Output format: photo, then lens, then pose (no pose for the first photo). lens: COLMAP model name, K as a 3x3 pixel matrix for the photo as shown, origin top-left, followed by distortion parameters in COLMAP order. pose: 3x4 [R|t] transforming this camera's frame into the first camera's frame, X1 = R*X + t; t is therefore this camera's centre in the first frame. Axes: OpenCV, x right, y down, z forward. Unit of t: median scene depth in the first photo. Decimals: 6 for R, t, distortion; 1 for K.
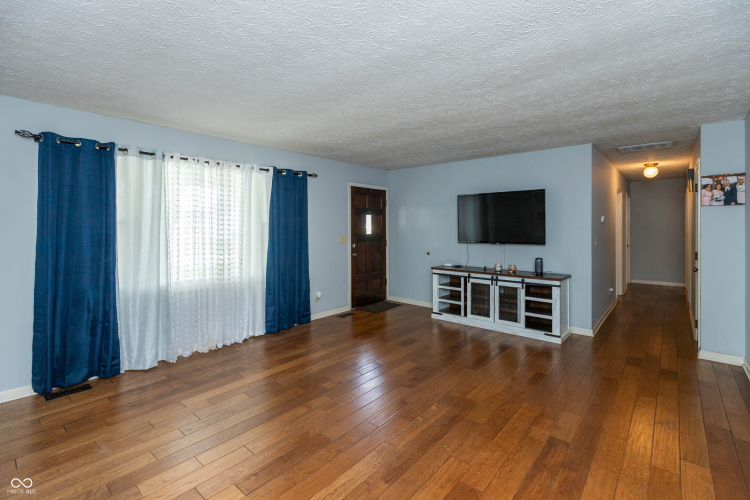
lens RADIAL K [[341.4, 0, 376.2], [0, 341.4, 234.3], [0, 0, 1]] dist [-0.000048, -0.000108]
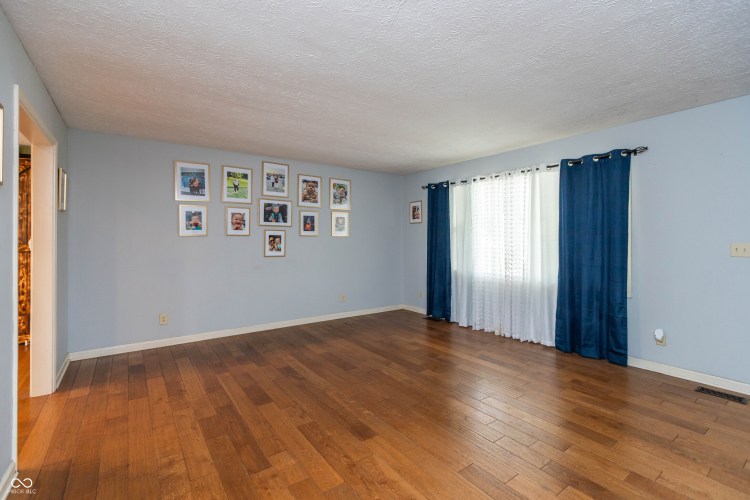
lens RADIAL K [[339.3, 0, 376.5], [0, 339.3, 242.2], [0, 0, 1]] dist [-0.000751, -0.000066]
pose [[-0.221118, 0.010875, -0.975186, 0.752406], [-0.023369, 0.999592, 0.016446, 0.010174], [0.974967, 0.026426, -0.220774, 0.847403]]
